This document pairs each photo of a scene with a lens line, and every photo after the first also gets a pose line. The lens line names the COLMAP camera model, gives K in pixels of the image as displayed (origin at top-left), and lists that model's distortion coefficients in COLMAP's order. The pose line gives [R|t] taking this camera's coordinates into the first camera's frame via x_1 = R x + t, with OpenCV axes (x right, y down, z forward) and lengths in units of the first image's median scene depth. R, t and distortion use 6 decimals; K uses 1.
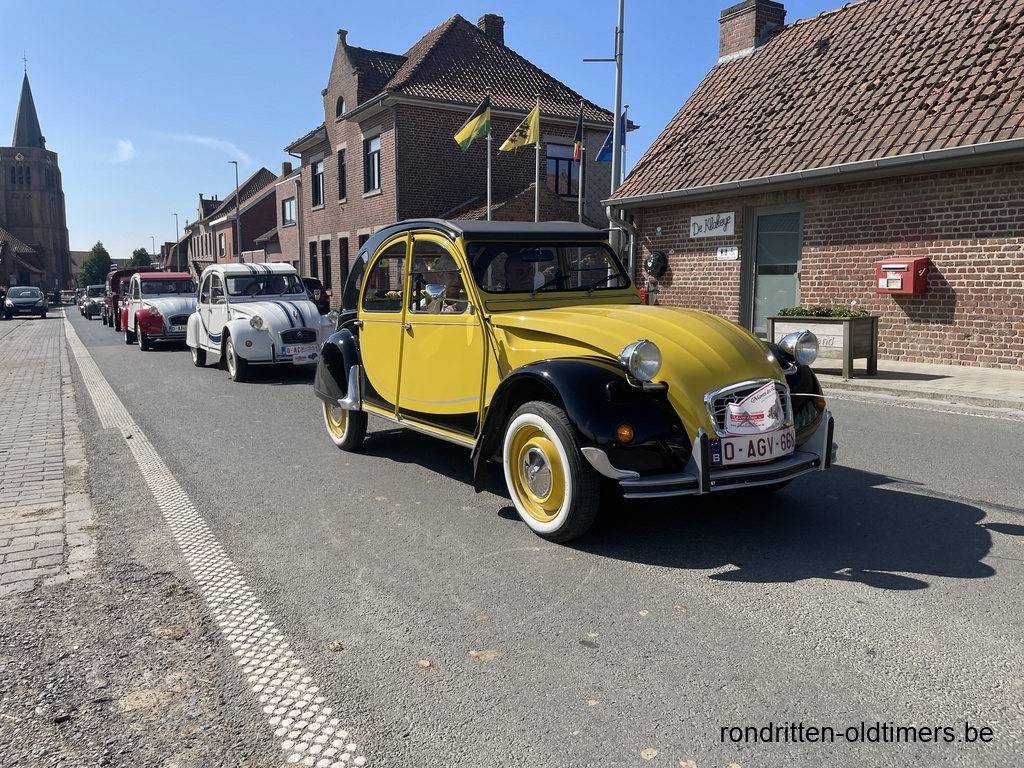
lens RADIAL K [[781.8, 0, 540.3], [0, 781.8, 382.2], [0, 0, 1]] dist [0.058058, -0.074939]
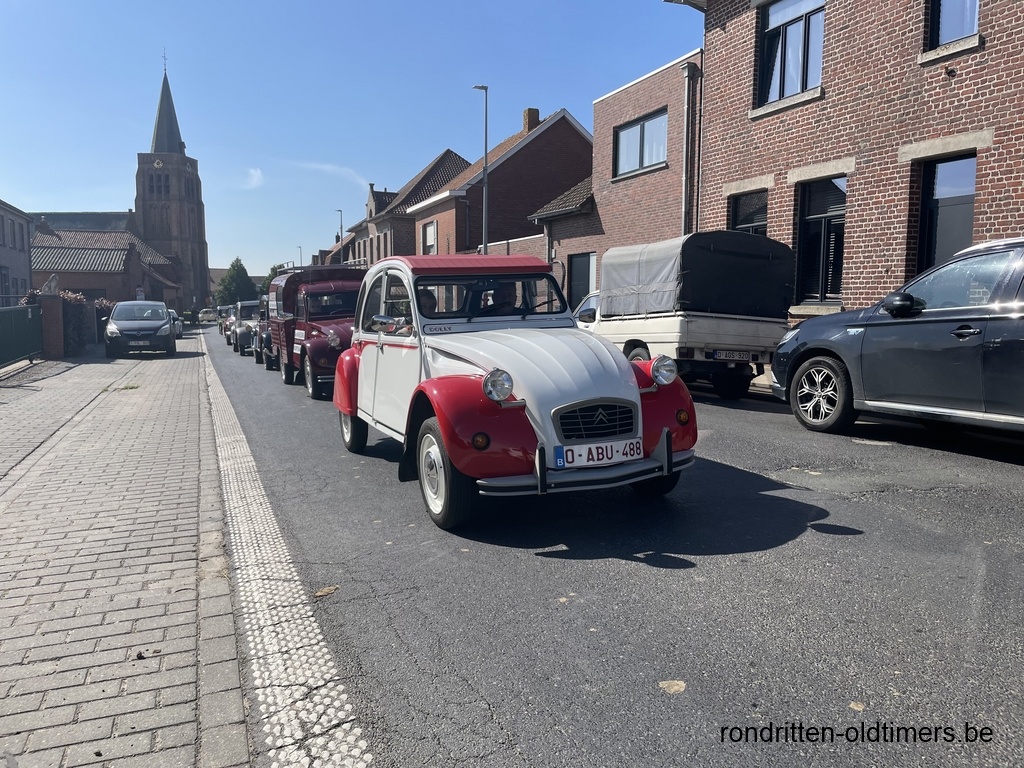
lens RADIAL K [[781.8, 0, 522.2], [0, 781.8, 386.5], [0, 0, 1]] dist [0.058058, -0.074939]
pose [[0.988461, 0.012144, -0.150991, -0.101635], [-0.014664, 0.999771, -0.015588, -0.019229], [0.150767, 0.017623, 0.988412, 0.163490]]
